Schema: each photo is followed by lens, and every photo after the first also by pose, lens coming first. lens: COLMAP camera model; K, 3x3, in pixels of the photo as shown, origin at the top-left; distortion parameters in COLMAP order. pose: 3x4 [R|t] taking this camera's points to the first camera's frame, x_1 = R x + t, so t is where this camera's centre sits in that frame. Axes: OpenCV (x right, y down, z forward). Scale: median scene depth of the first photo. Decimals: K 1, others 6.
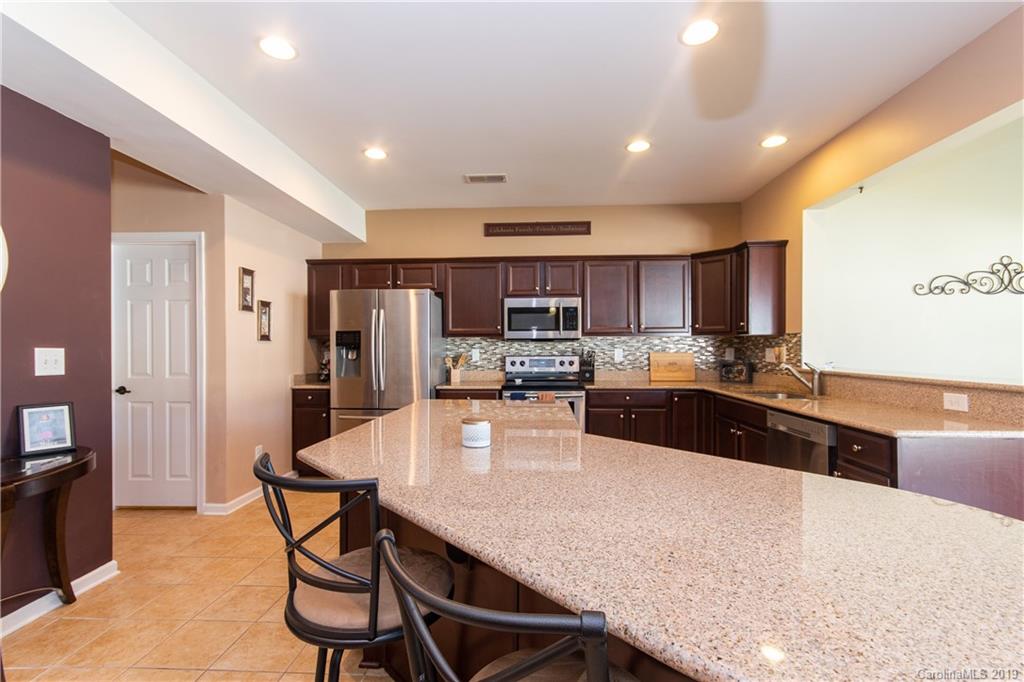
lens RADIAL K [[457.5, 0, 507.3], [0, 457.5, 352.3], [0, 0, 1]] dist [0.011985, 0.000077]
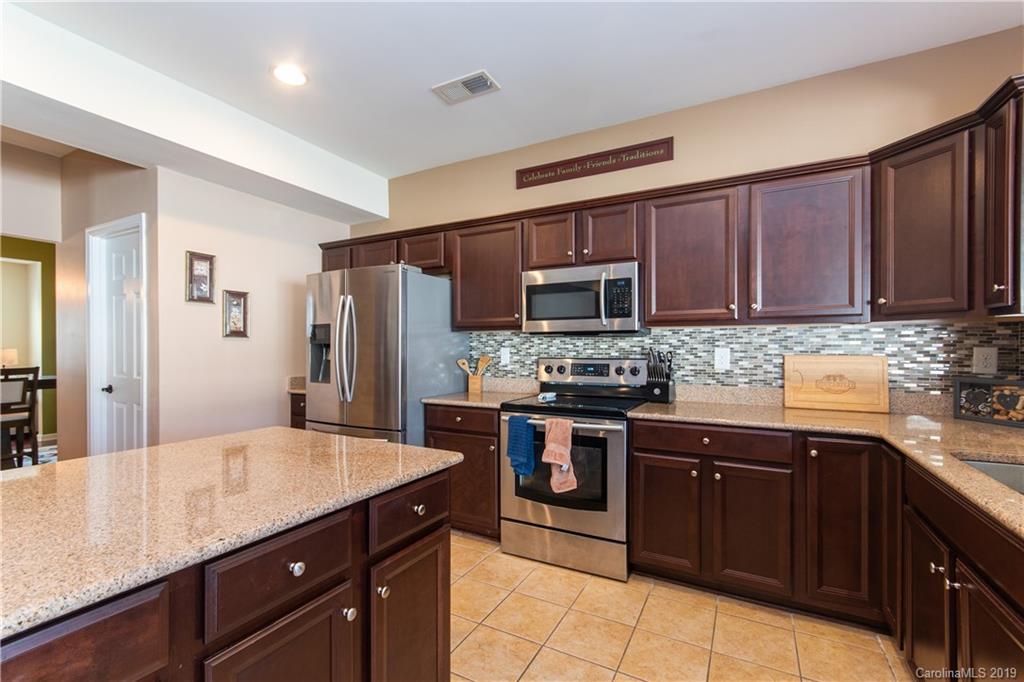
lens RADIAL K [[445.9, 0, 509.6], [0, 445.9, 351.2], [0, 0, 1]] dist [0.010305, 0.000074]
pose [[0.905338, 0.006416, -0.424642, 0.256213], [-0.005986, 0.999979, 0.002345, -0.003760], [0.424649, 0.000419, 0.905358, 0.401324]]
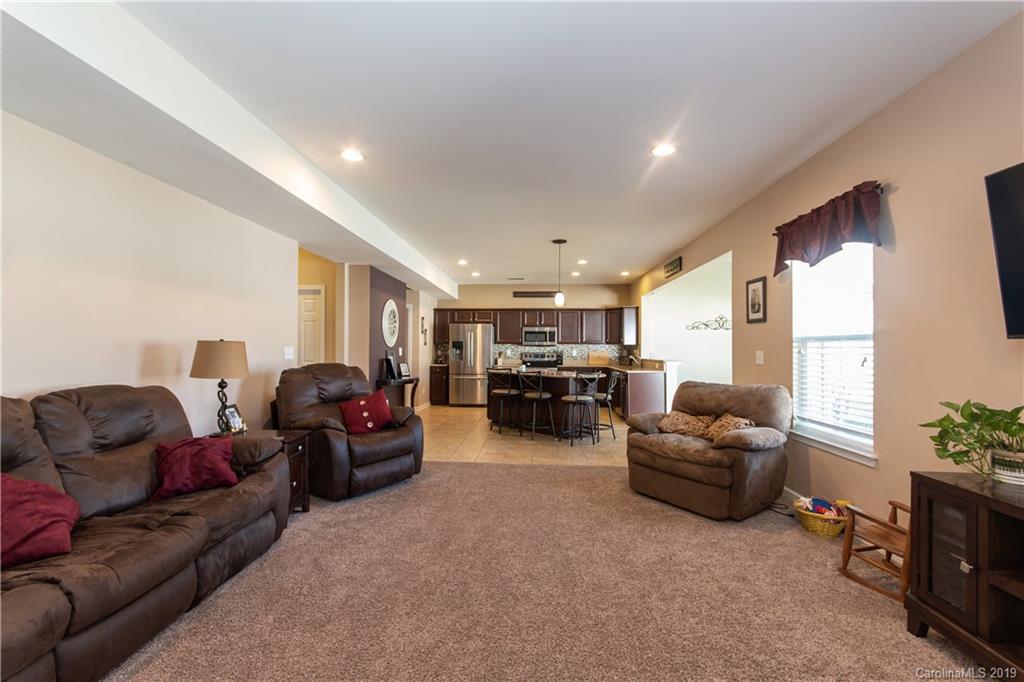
lens RADIAL K [[455.4, 0, 508.2], [0, 455.4, 351.2], [0, 0, 1]] dist [0.010939, 0.000613]
pose [[0.999958, 0.009018, -0.001892, -0.073055], [-0.009030, 0.999939, -0.006295, 0.015436], [0.001835, 0.006312, 0.999978, -1.247569]]
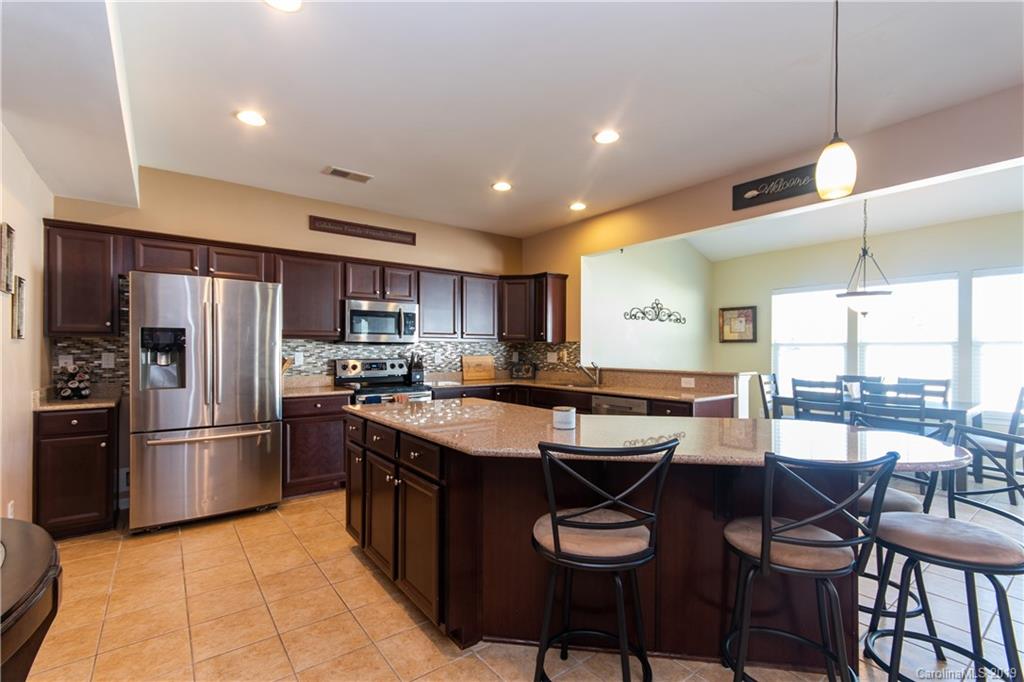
lens RADIAL K [[463.0, 0, 508.1], [0, 463.0, 348.7], [0, 0, 1]] dist [0.016736, 0.000296]
pose [[0.763853, 0.007849, 0.645343, -0.375816], [0.002070, 0.999891, -0.014611, 0.000246], [-0.645387, 0.012496, 0.763753, 0.037878]]
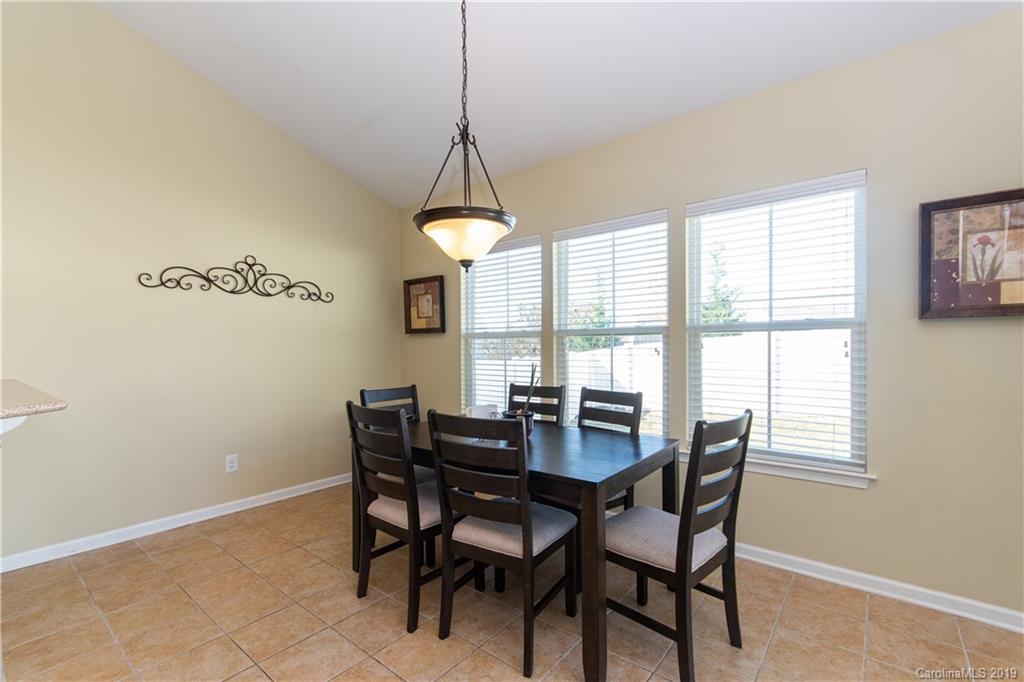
lens RADIAL K [[455.4, 0, 508.2], [0, 455.4, 351.2], [0, 0, 1]] dist [0.010939, 0.000613]
pose [[0.582205, -0.010723, 0.812971, 0.503834], [0.016427, 0.999864, 0.001424, -0.000179], [-0.812876, 0.012525, 0.582302, 0.003618]]
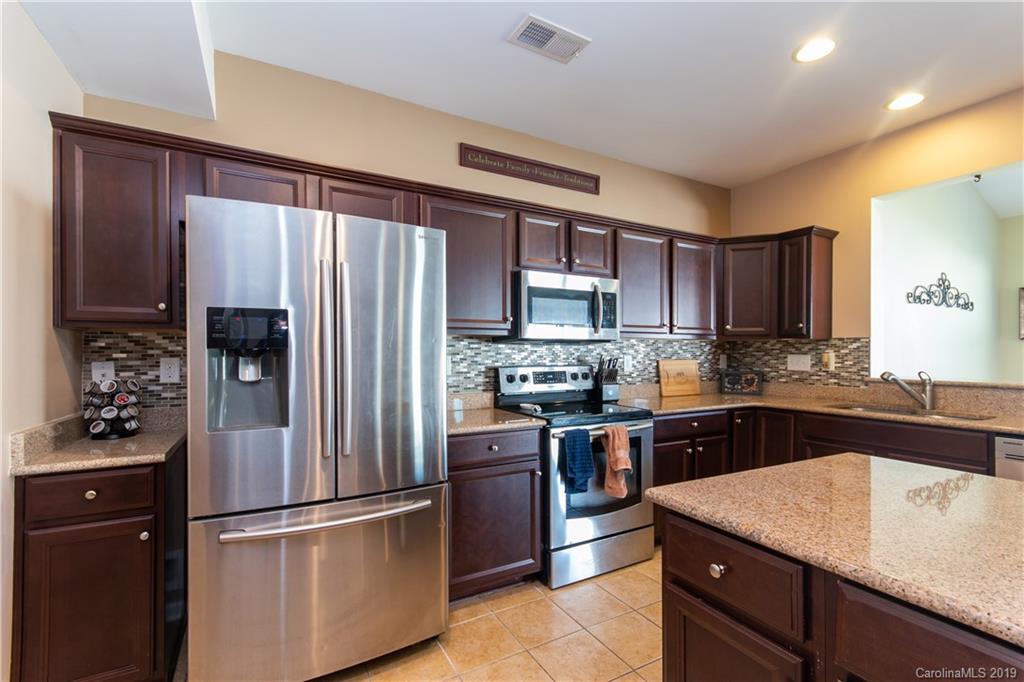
lens RADIAL K [[455.4, 0, 508.2], [0, 455.4, 351.2], [0, 0, 1]] dist [0.010939, 0.000613]
pose [[0.847348, 0.004916, 0.531015, -0.335429], [0.003092, 0.999895, -0.014190, -0.004677], [-0.531028, 0.013666, 0.847244, 0.512053]]
